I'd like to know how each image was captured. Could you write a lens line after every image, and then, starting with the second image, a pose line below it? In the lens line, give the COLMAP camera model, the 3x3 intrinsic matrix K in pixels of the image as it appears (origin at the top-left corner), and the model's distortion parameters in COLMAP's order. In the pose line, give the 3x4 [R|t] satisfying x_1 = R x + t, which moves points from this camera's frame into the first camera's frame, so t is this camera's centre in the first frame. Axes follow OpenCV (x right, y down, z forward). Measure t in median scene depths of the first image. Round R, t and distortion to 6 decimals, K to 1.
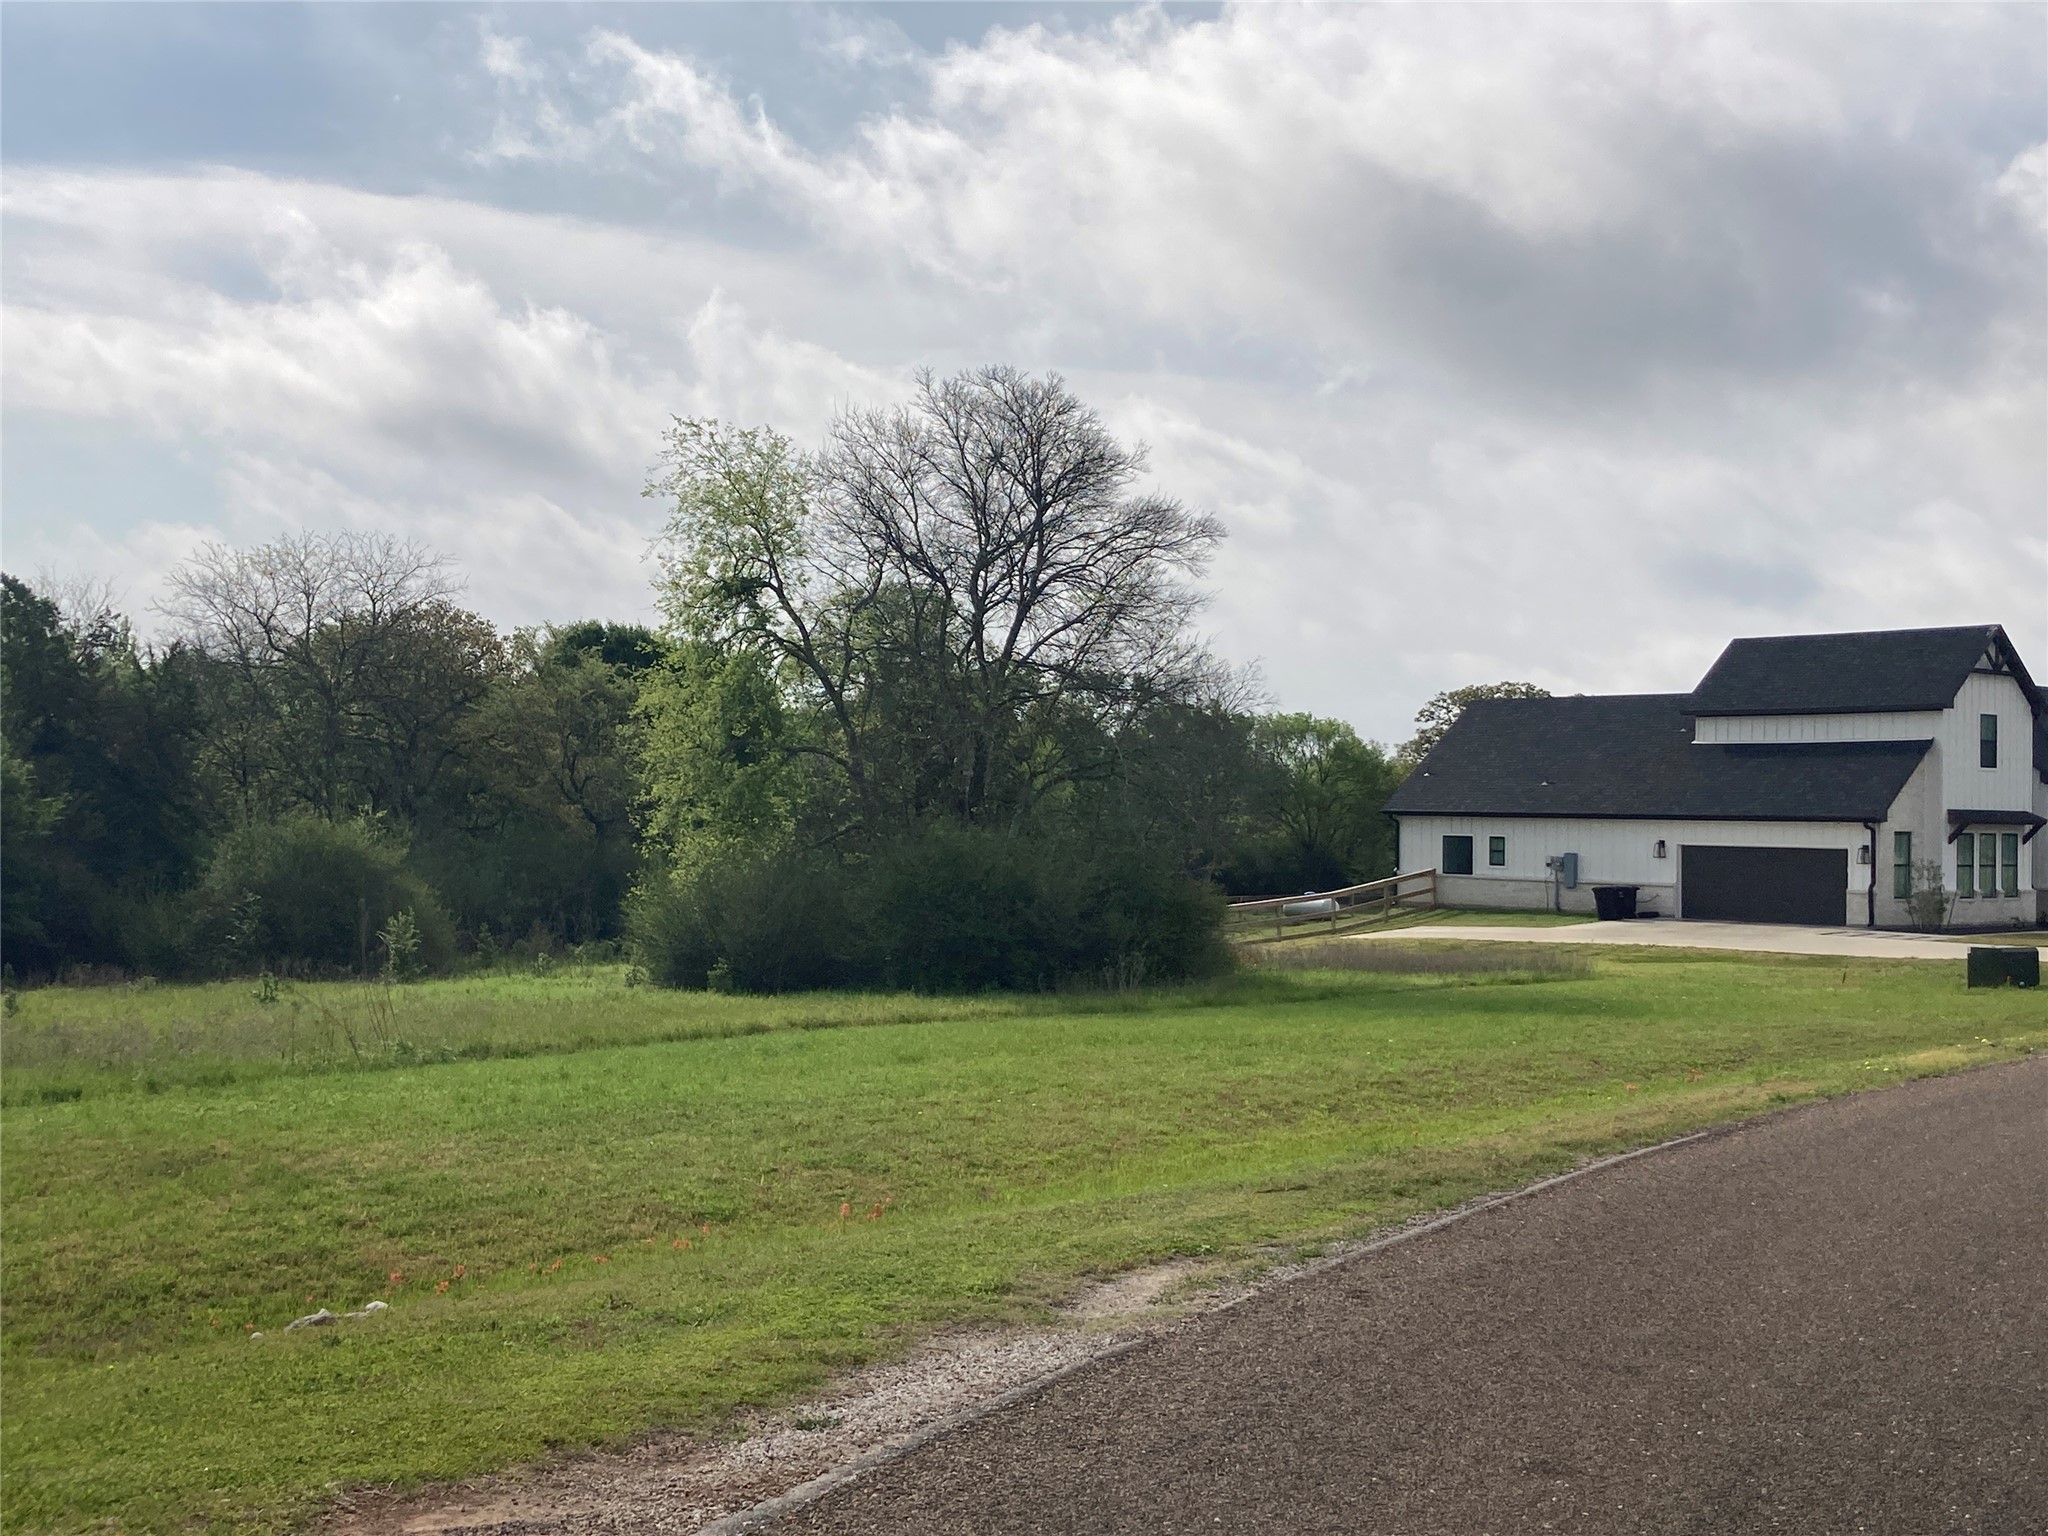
lens RADIAL K [[2545.0, 0, 1099.2], [0, 2545.0, 777.6], [0, 0, 1]] dist [0.009378, -0.000268]
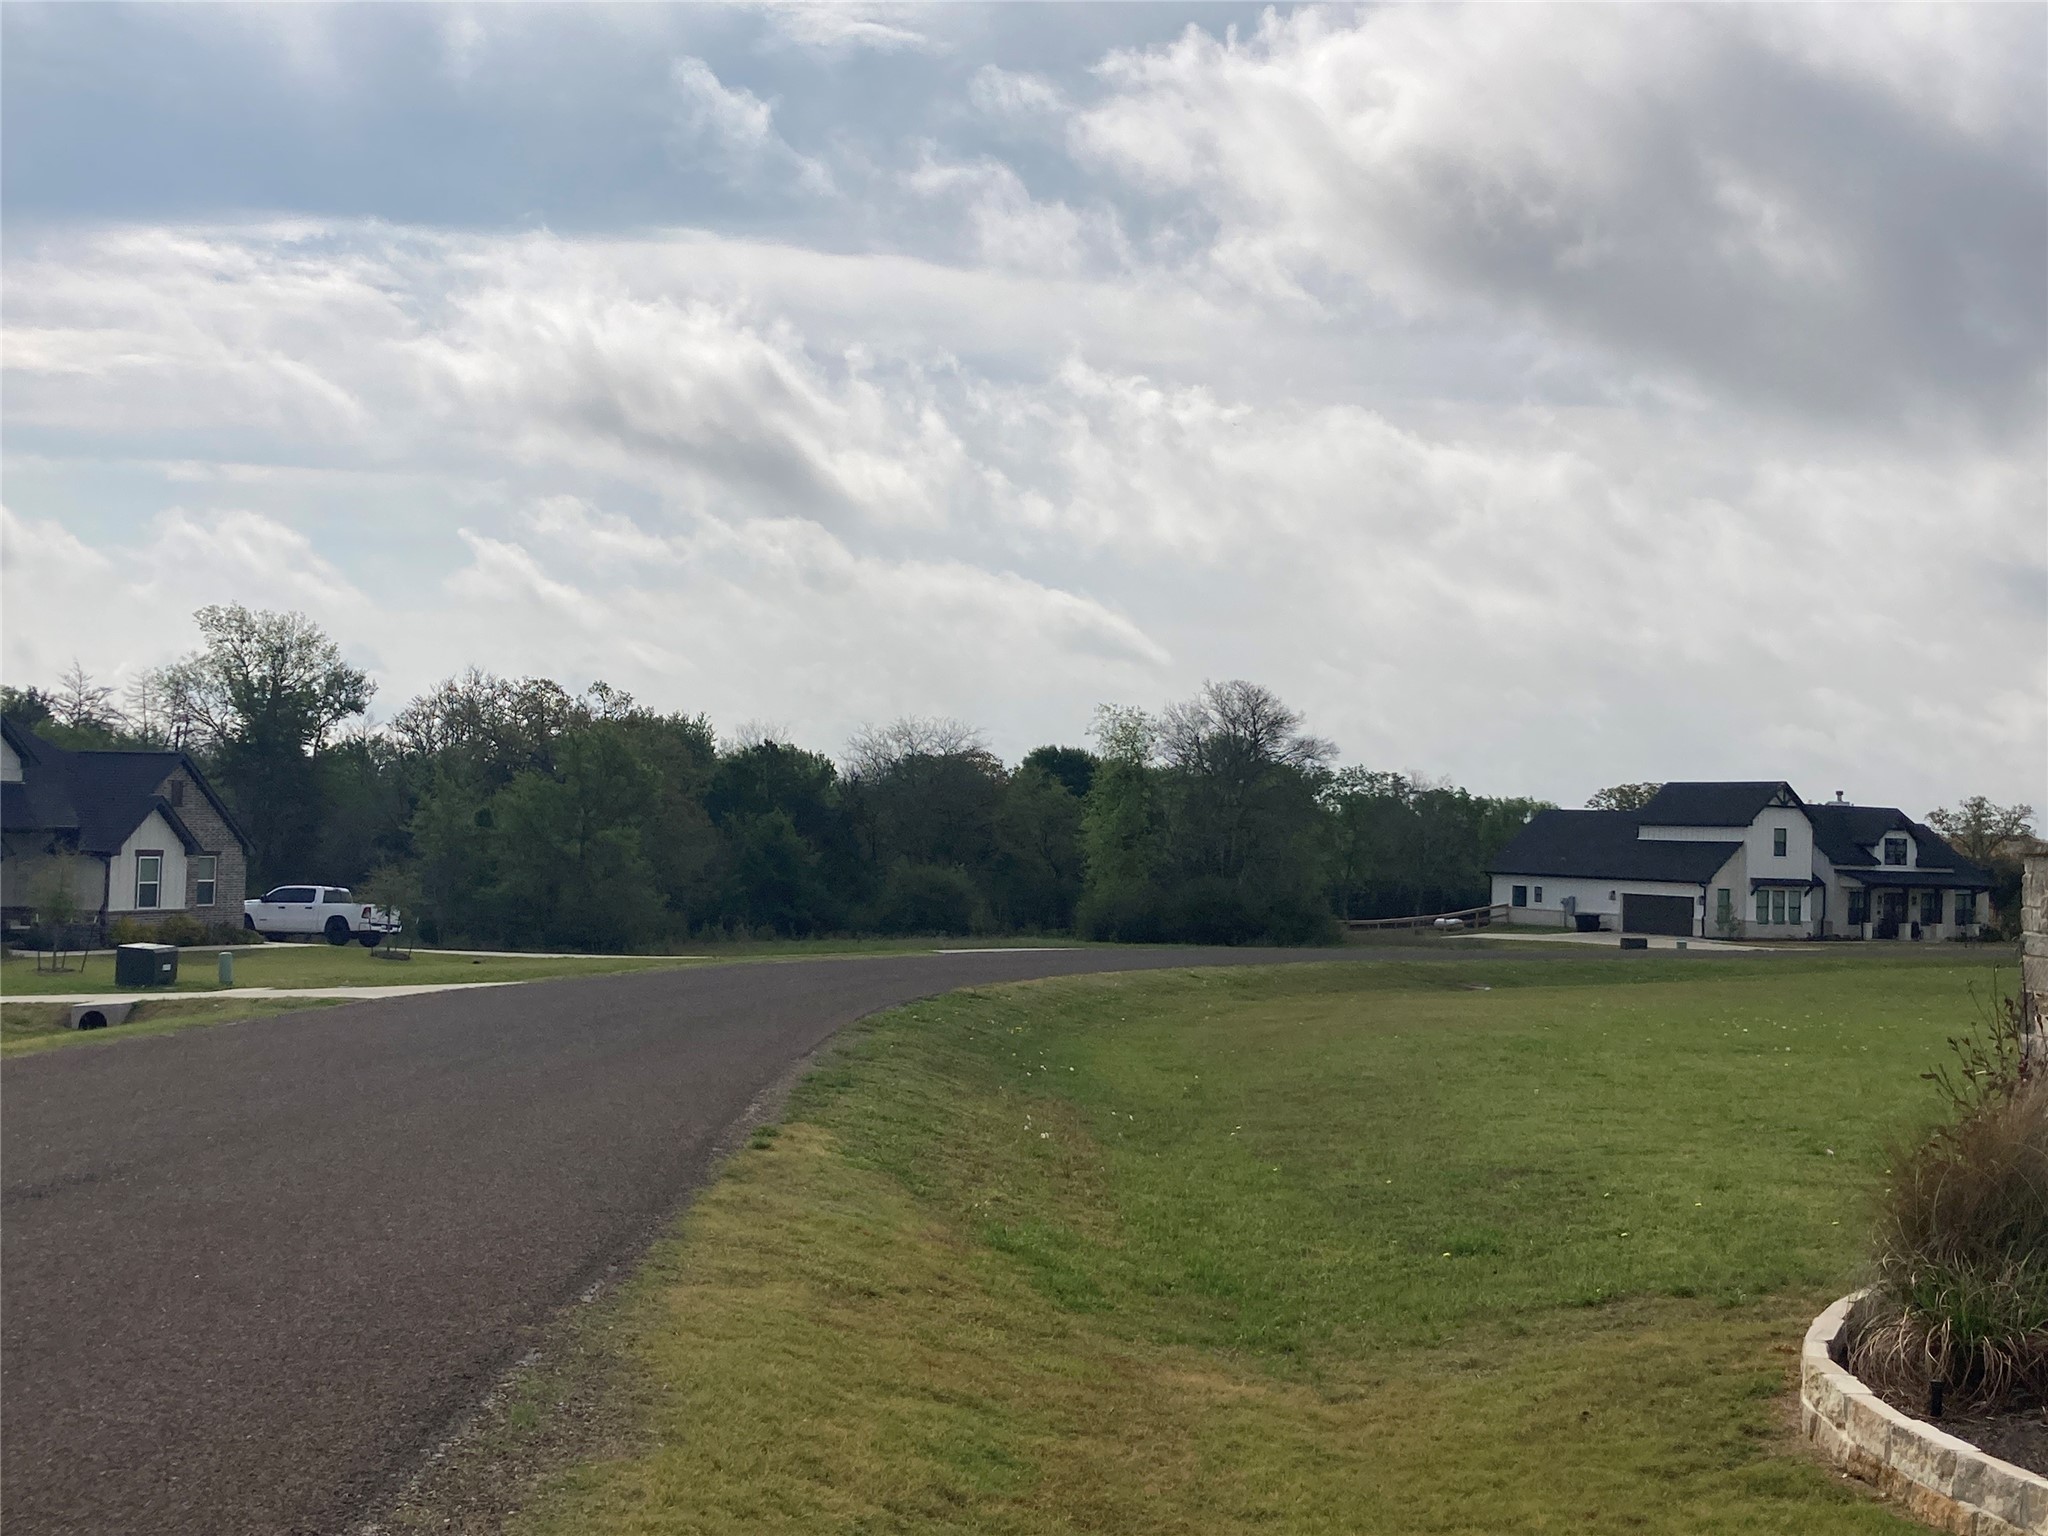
lens RADIAL K [[2545.0, 0, 1099.2], [0, 2545.0, 777.6], [0, 0, 1]] dist [0.009378, -0.000268]
pose [[0.985979, 0.013810, -0.166296, 0.168839], [-0.015989, 0.999803, -0.011767, -0.033039], [0.166101, 0.014261, 0.986006, -0.988297]]
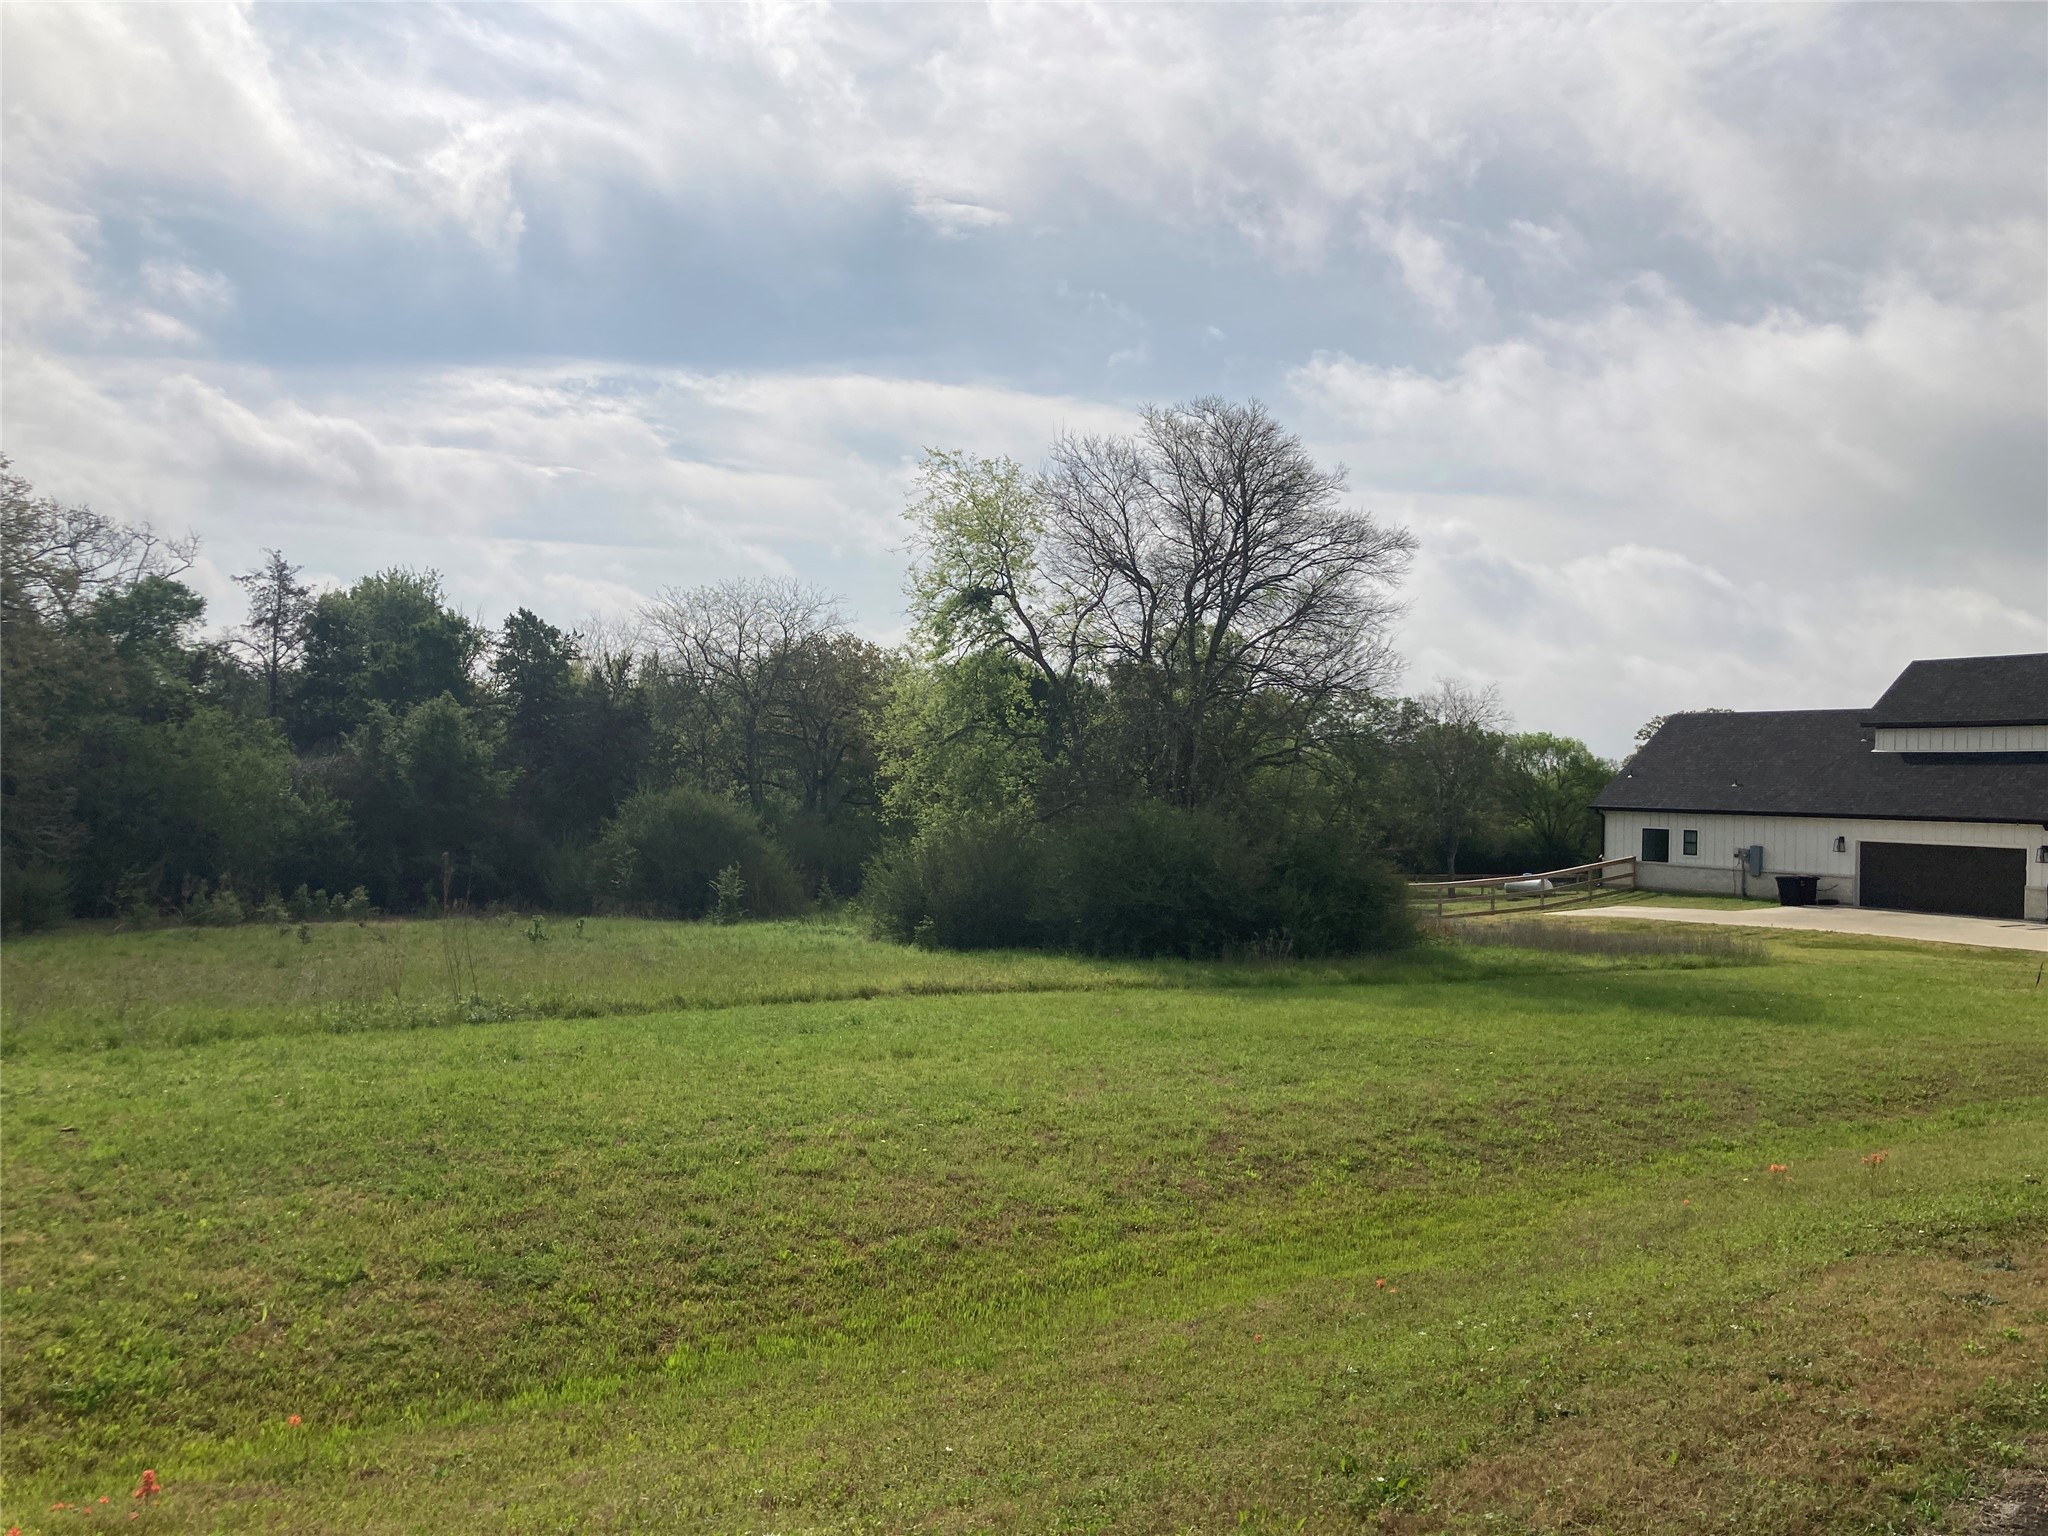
lens RADIAL K [[1675.1, 0, 1024.0], [0, 1675.1, 768.0], [0, 0, 1]] dist [-0.010119, -0.008679]
pose [[0.971252, 0.016939, -0.237452, 0.045865], [-0.019348, 0.999782, -0.007818, 0.007237], [0.237268, 0.012187, 0.971368, 0.201235]]
